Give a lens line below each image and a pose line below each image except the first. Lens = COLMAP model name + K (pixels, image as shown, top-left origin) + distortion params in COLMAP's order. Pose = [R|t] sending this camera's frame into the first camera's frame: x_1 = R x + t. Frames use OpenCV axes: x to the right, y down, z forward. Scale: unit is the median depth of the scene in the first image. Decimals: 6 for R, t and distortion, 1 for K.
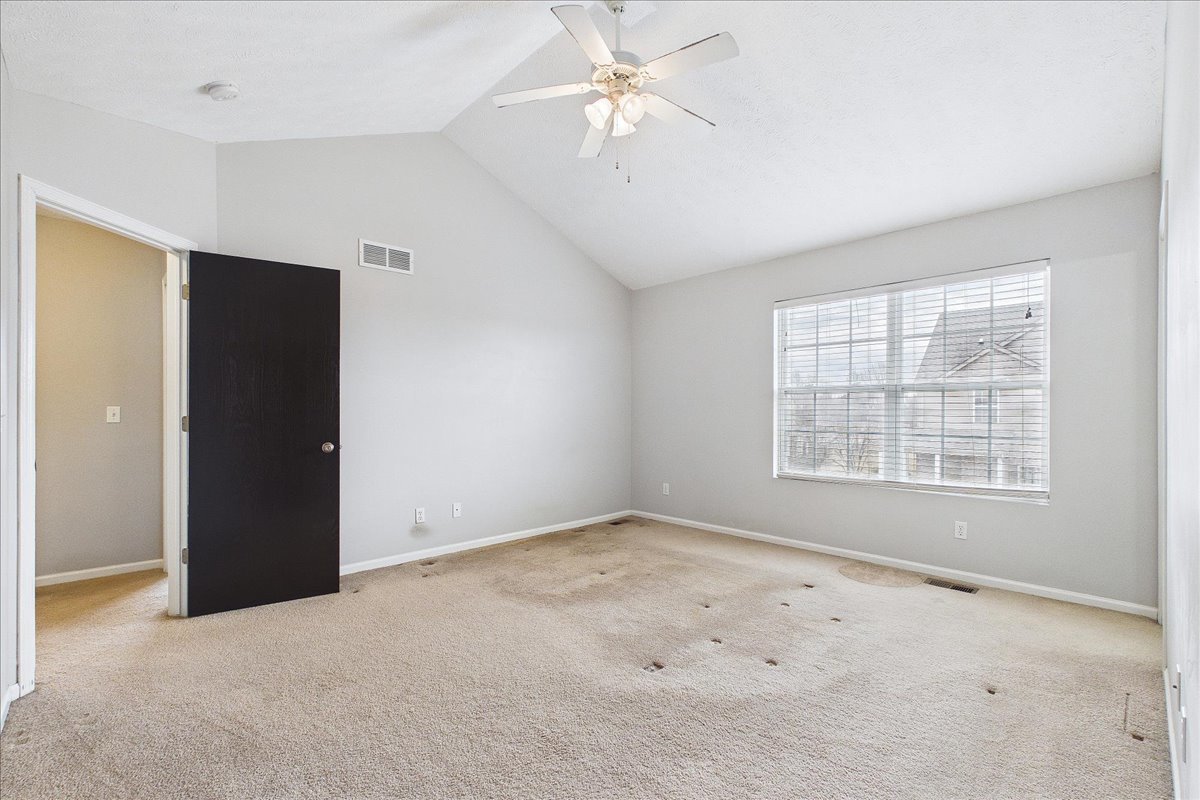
lens RADIAL K [[528.6, 0, 592.4], [0, 528.6, 402.2], [0, 0, 1]] dist [0.002919, 0.000986]
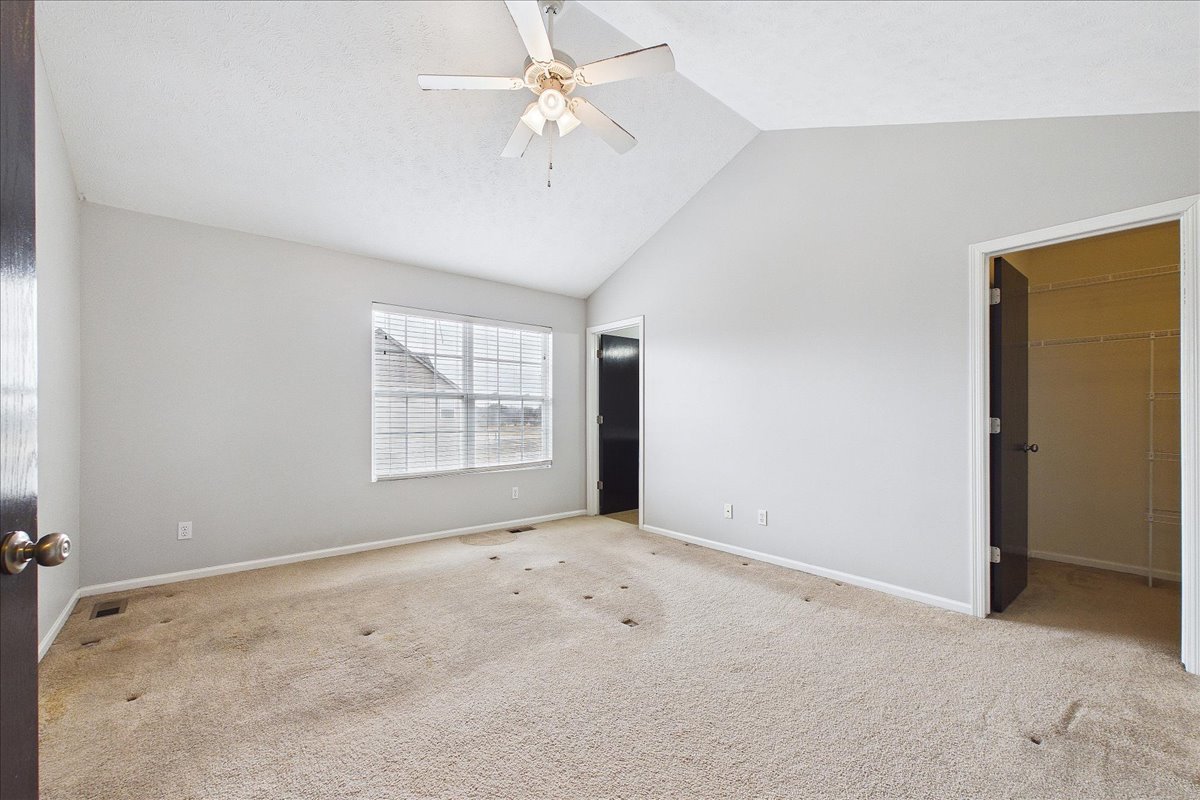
lens RADIAL K [[494.6, 0, 591.9], [0, 494.6, 411.1], [0, 0, 1]] dist [0.000734, 0.000070]
pose [[0.069516, 0.003559, 0.997575, -0.625131], [-0.019267, 0.999812, -0.002225, 0.006304], [-0.997395, -0.019066, 0.069571, 0.616128]]
